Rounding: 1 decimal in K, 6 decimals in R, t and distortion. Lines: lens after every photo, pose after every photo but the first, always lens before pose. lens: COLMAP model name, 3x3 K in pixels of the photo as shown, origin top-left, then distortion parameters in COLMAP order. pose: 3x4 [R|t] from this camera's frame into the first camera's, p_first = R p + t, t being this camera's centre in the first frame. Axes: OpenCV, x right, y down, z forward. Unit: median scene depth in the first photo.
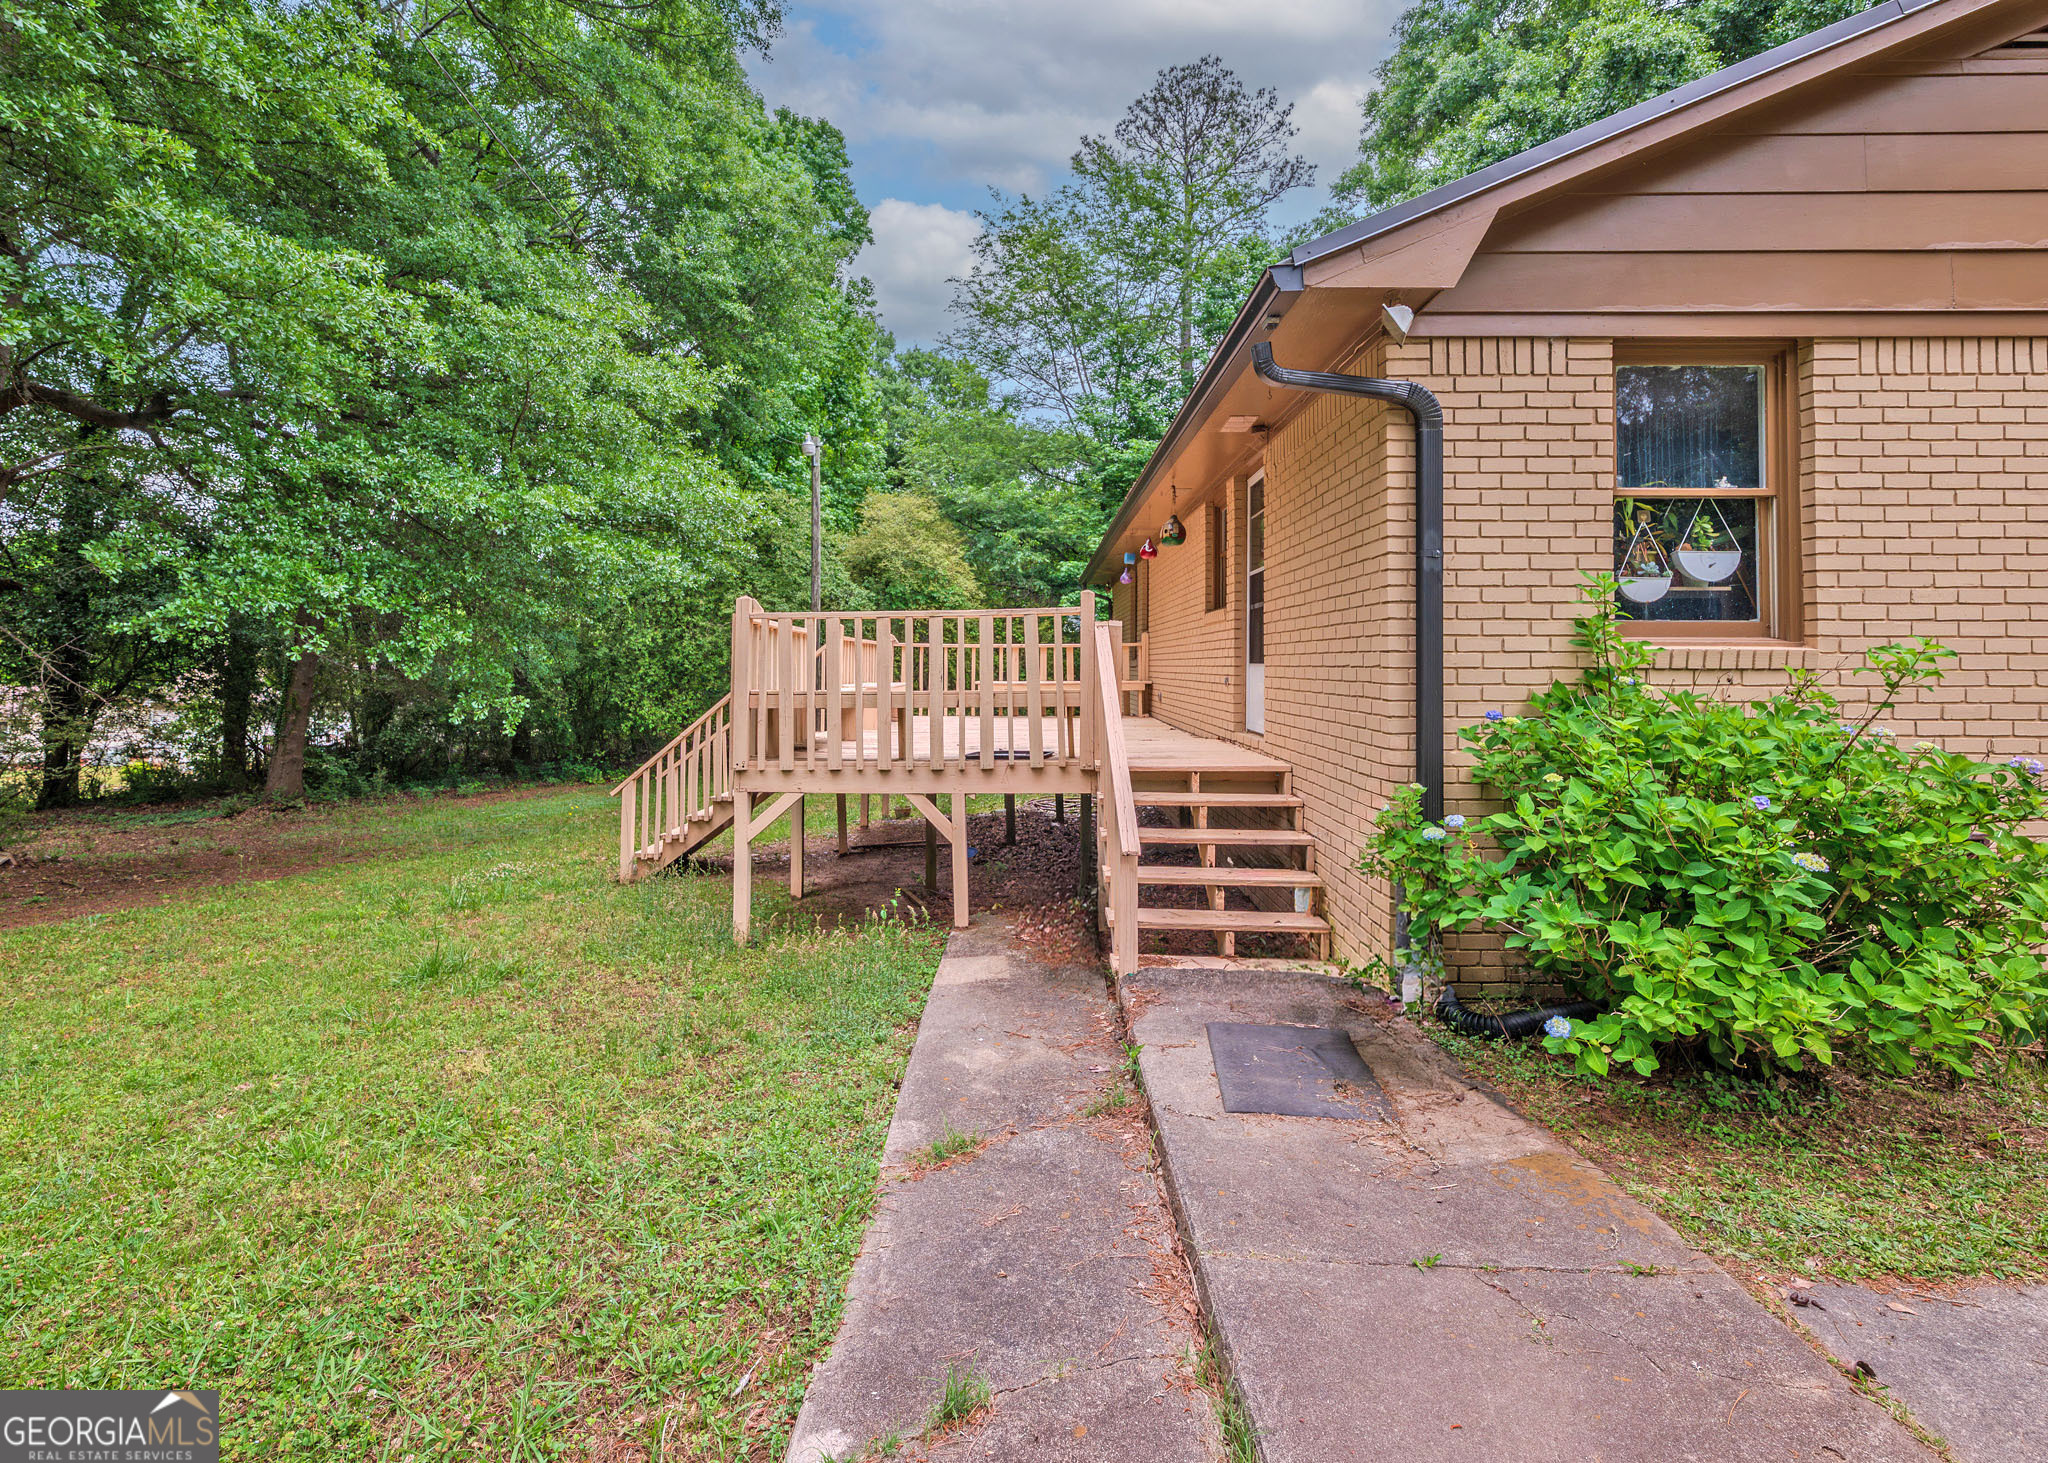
lens RADIAL K [[890.8, 0, 1020.4], [0, 890.8, 661.9], [0, 0, 1]] dist [0.002198, 0.000484]
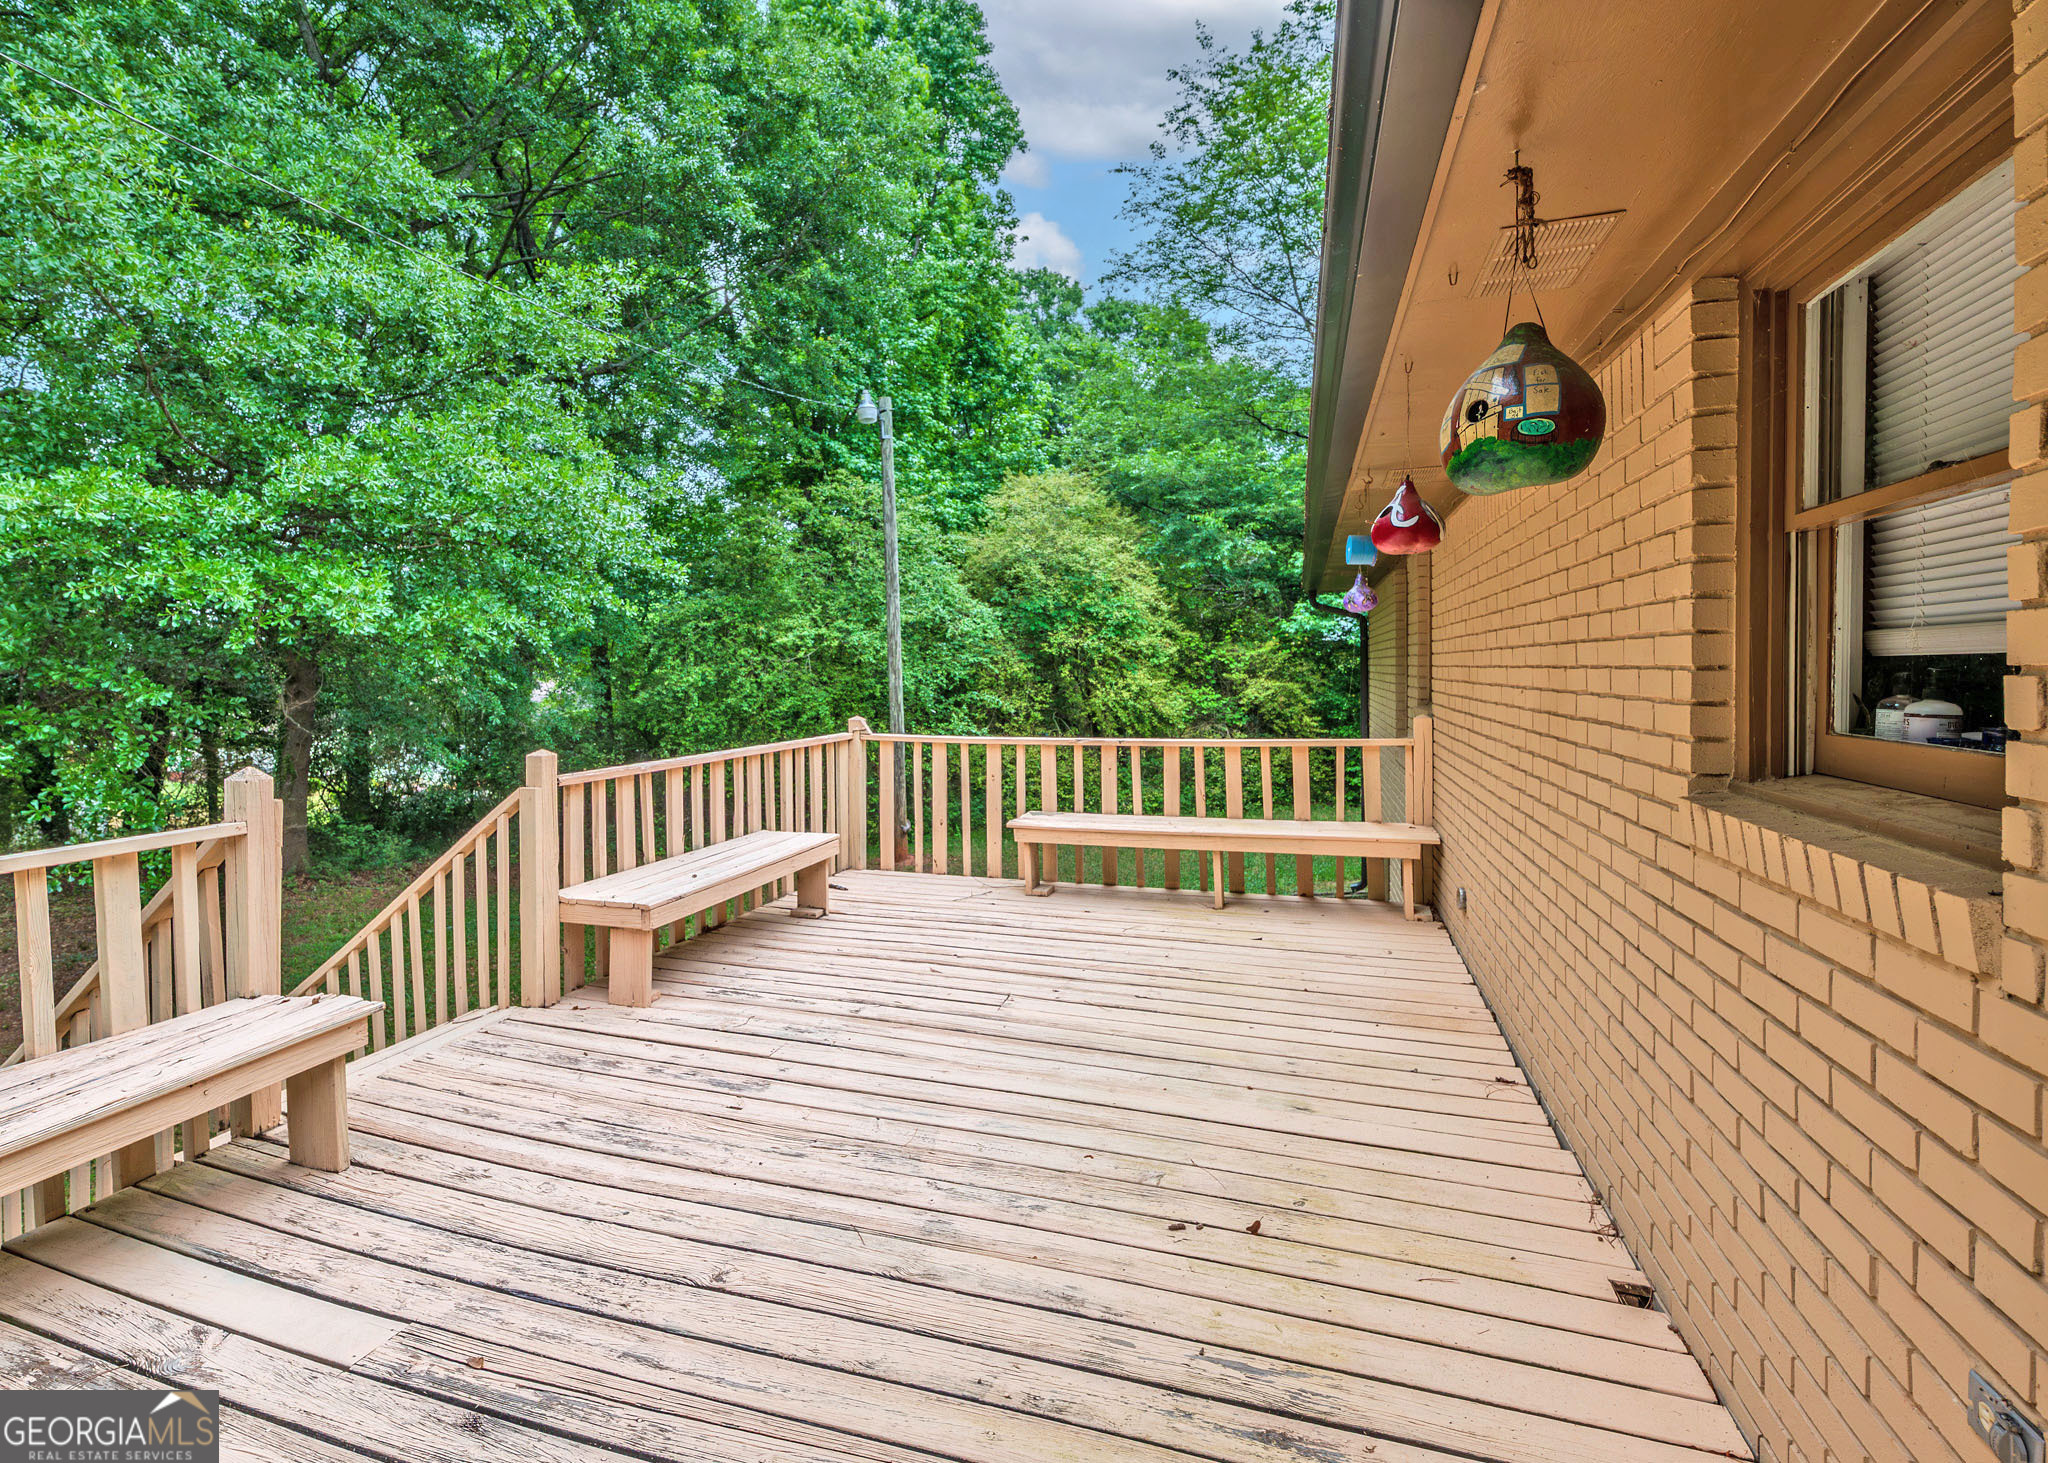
lens RADIAL K [[871.4, 0, 882.7], [0, 871.4, 666.6], [0, 0, 1]] dist [0.003816, 0.000086]
pose [[0.905108, -0.000072, -0.425183, 0.065734], [0.004121, 0.999955, 0.008602, -0.048833], [0.425163, -0.009538, 0.905067, 0.399908]]
